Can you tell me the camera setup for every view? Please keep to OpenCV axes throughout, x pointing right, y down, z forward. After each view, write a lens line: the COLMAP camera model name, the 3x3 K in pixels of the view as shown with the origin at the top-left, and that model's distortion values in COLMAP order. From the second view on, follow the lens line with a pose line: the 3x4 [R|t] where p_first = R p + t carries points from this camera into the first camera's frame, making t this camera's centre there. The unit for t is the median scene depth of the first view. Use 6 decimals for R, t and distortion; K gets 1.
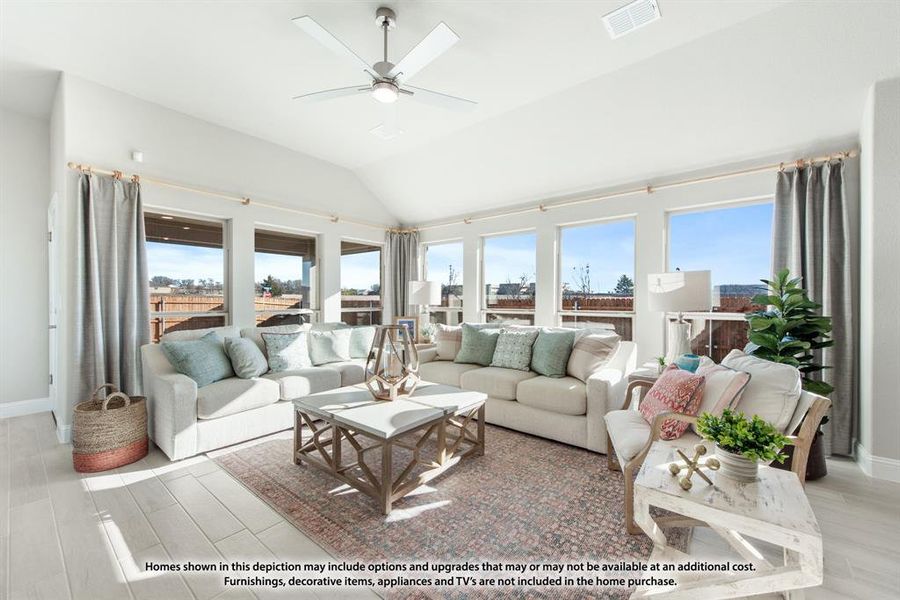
lens RADIAL K [[355.6, 0, 446.9], [0, 355.6, 302.3], [0, 0, 1]] dist [0.005931, -0.001004]
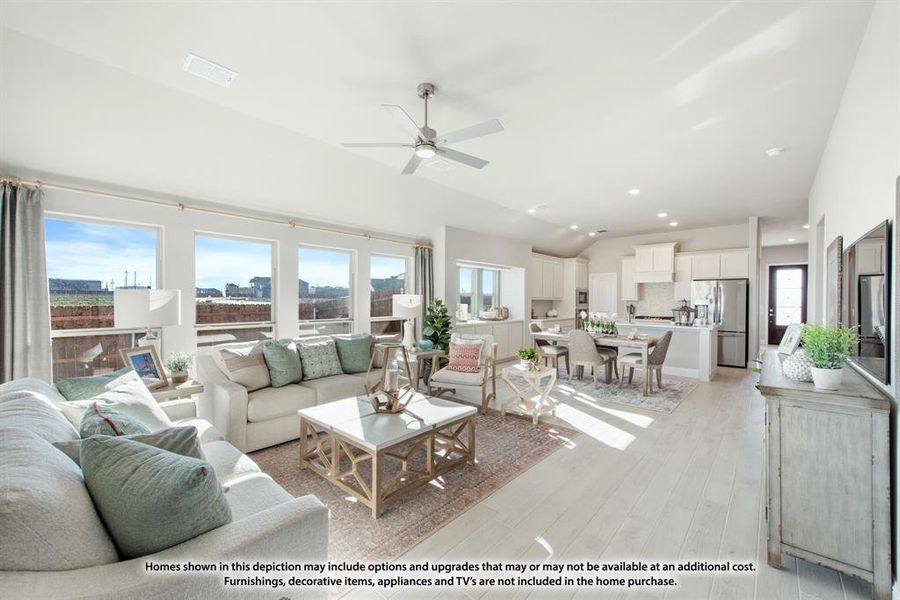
lens RADIAL K [[366.6, 0, 444.5], [0, 366.6, 298.0], [0, 0, 1]] dist [0.008972, -0.001480]
pose [[0.048466, 0.001726, 0.998823, -1.184732], [0.000218, 0.999998, -0.001738, -0.066826], [-0.998825, 0.000302, 0.048465, 0.724190]]
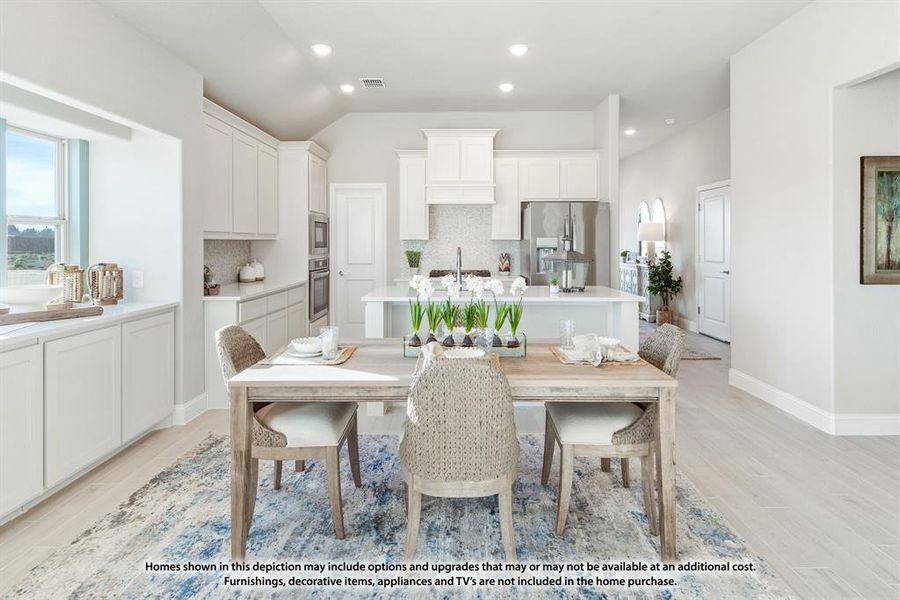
lens RADIAL K [[509.8, 0, 449.1], [0, 509.8, 244.8], [0, 0, 1]] dist [0.016611, 0.000696]
pose [[-0.623574, -0.005900, 0.781742, 0.278971], [0.005500, 0.999914, 0.011934, -0.054462], [-0.781745, 0.011741, -0.623488, 0.515469]]
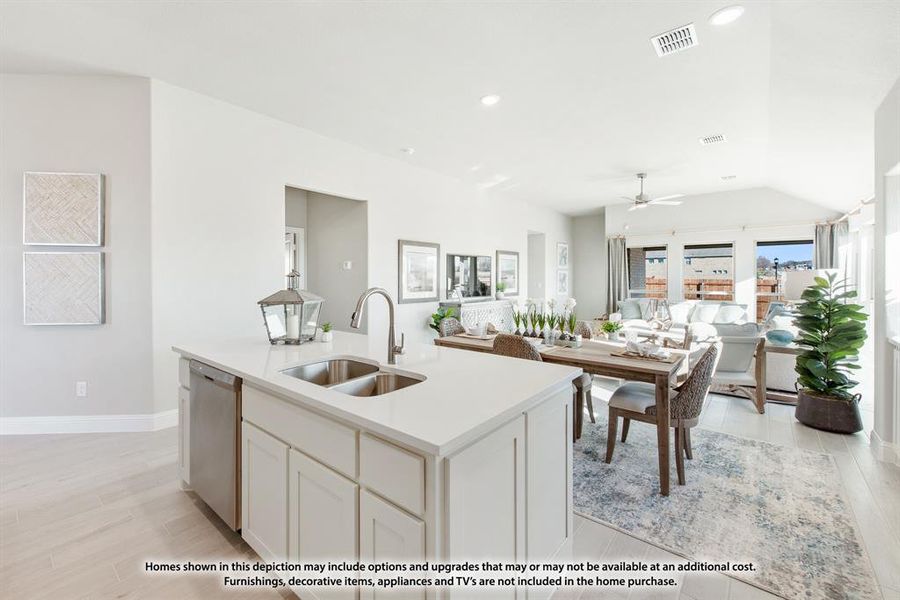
lens RADIAL K [[377.8, 0, 418.4], [0, 377.8, 278.5], [0, 0, 1]] dist [0.008336, -0.001186]
pose [[-0.046768, -0.001683, -0.998904, 2.079189], [-0.006677, 0.999977, -0.001372, -0.042610], [0.998883, 0.006606, -0.046778, -0.364269]]
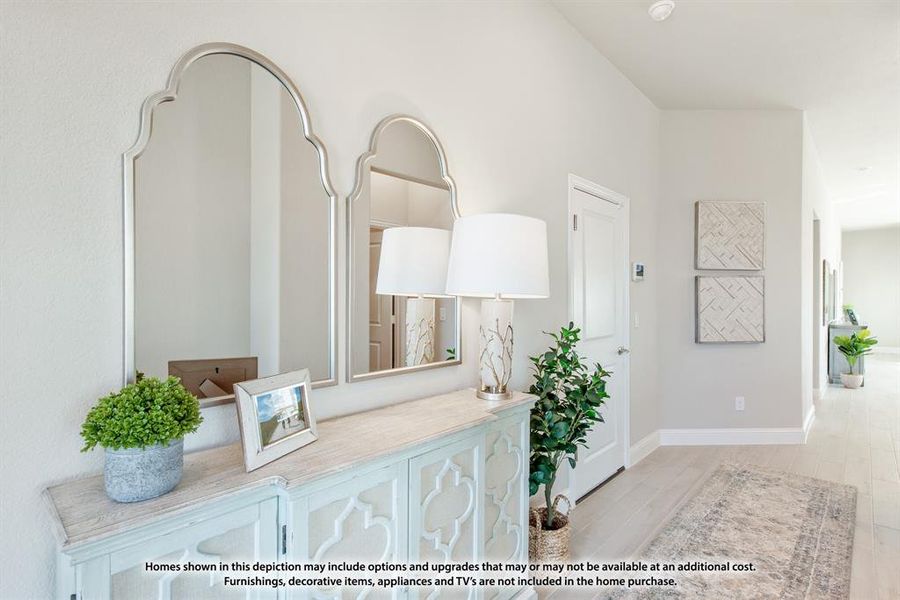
lens RADIAL K [[420.5, 0, 455.4], [0, 420.5, 298.3], [0, 0, 1]] dist [0.002708, -0.000880]
pose [[-0.086195, -0.000317, -0.996278, 2.400985], [-0.009409, 0.999956, 0.000496, -0.036013], [0.996234, 0.009417, -0.086194, -2.176687]]
